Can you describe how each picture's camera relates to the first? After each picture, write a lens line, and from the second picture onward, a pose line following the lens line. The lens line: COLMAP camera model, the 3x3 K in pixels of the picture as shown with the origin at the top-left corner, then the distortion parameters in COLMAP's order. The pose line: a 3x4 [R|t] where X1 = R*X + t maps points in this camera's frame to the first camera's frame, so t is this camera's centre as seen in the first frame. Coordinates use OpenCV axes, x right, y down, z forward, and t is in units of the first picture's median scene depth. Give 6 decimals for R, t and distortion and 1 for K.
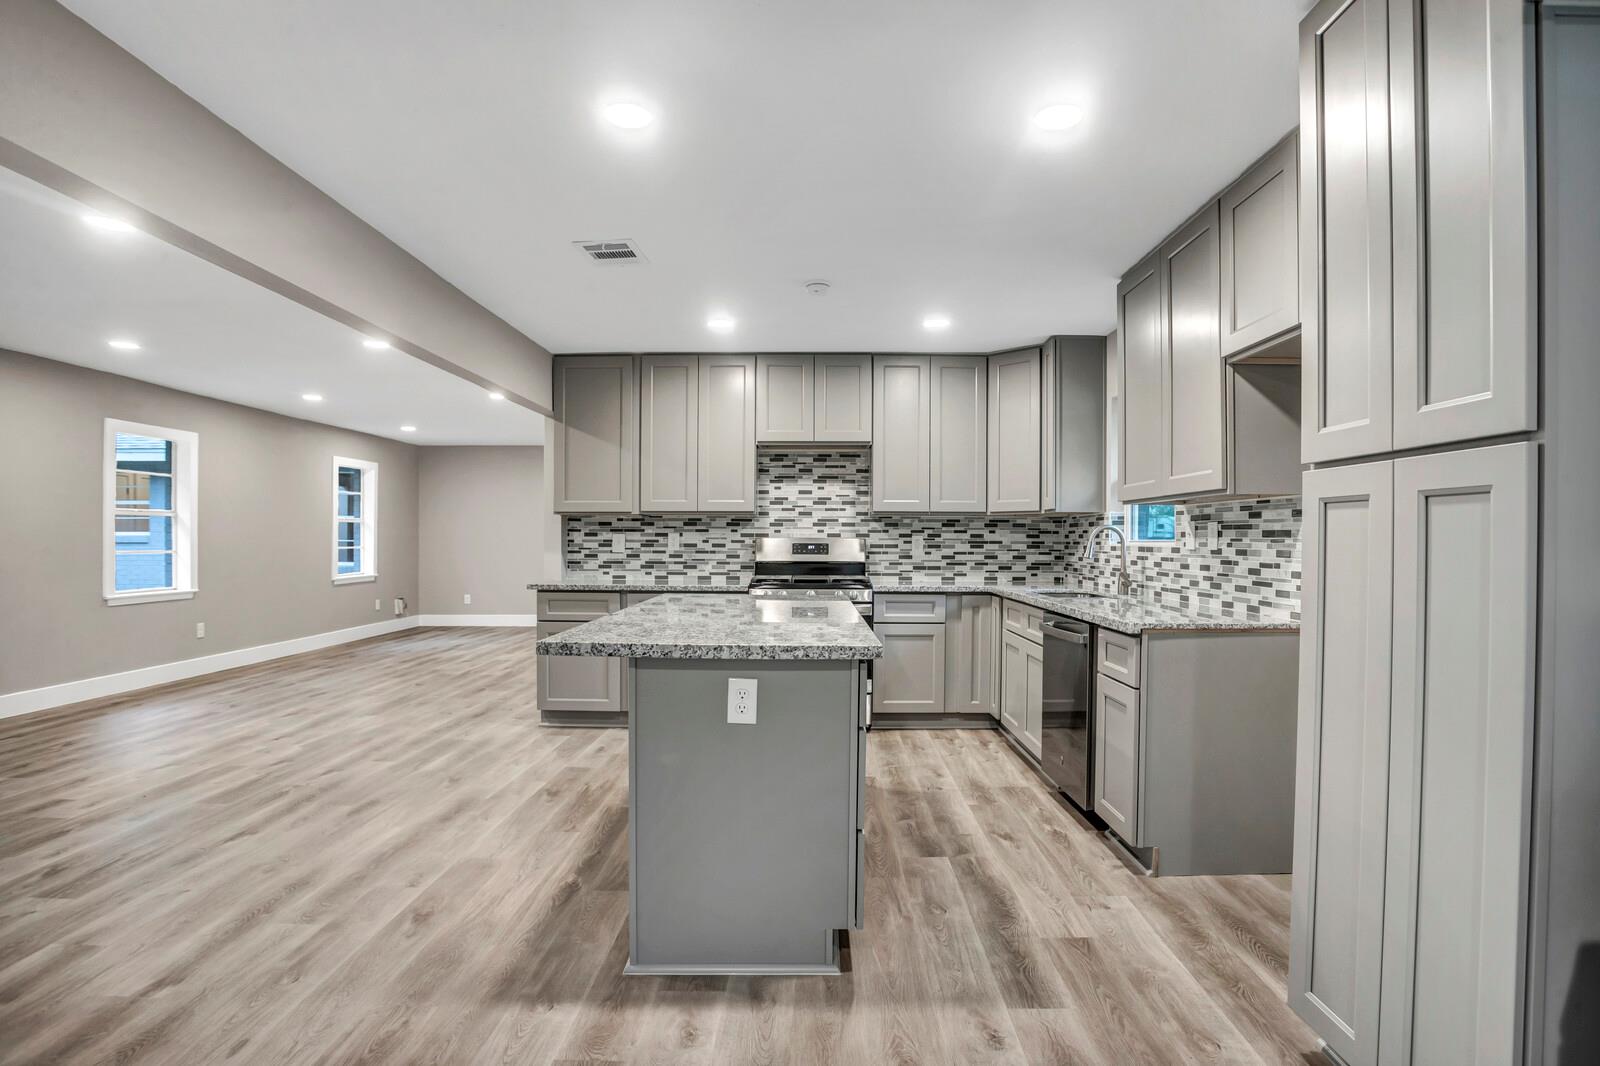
lens RADIAL K [[795.3, 0, 798.8], [0, 795.3, 538.7], [0, 0, 1]] dist [-0.070120, 0.024799]
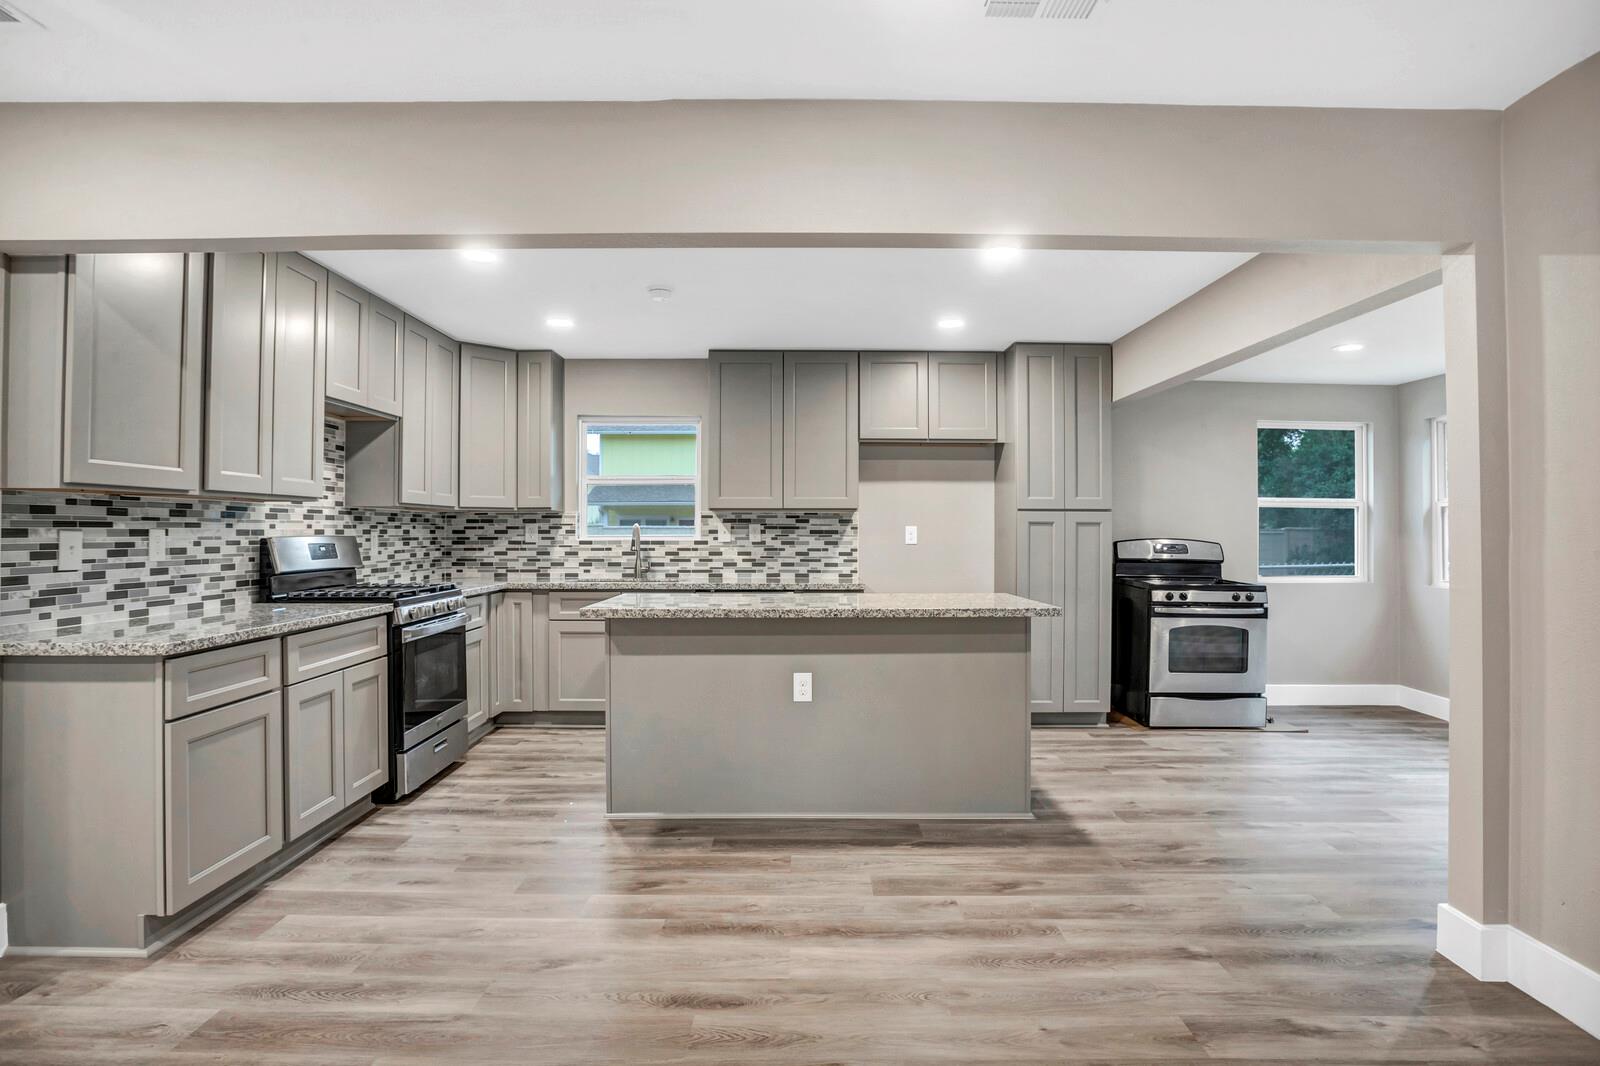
lens RADIAL K [[854.7, 0, 795.2], [0, 854.7, 521.2], [0, 0, 1]] dist [-0.066298, 0.029084]
pose [[-0.005389, 0.007345, 0.999958, -0.730556], [-0.001123, 0.999972, -0.007352, -0.009082], [-0.999985, -0.001163, -0.005381, 0.565699]]
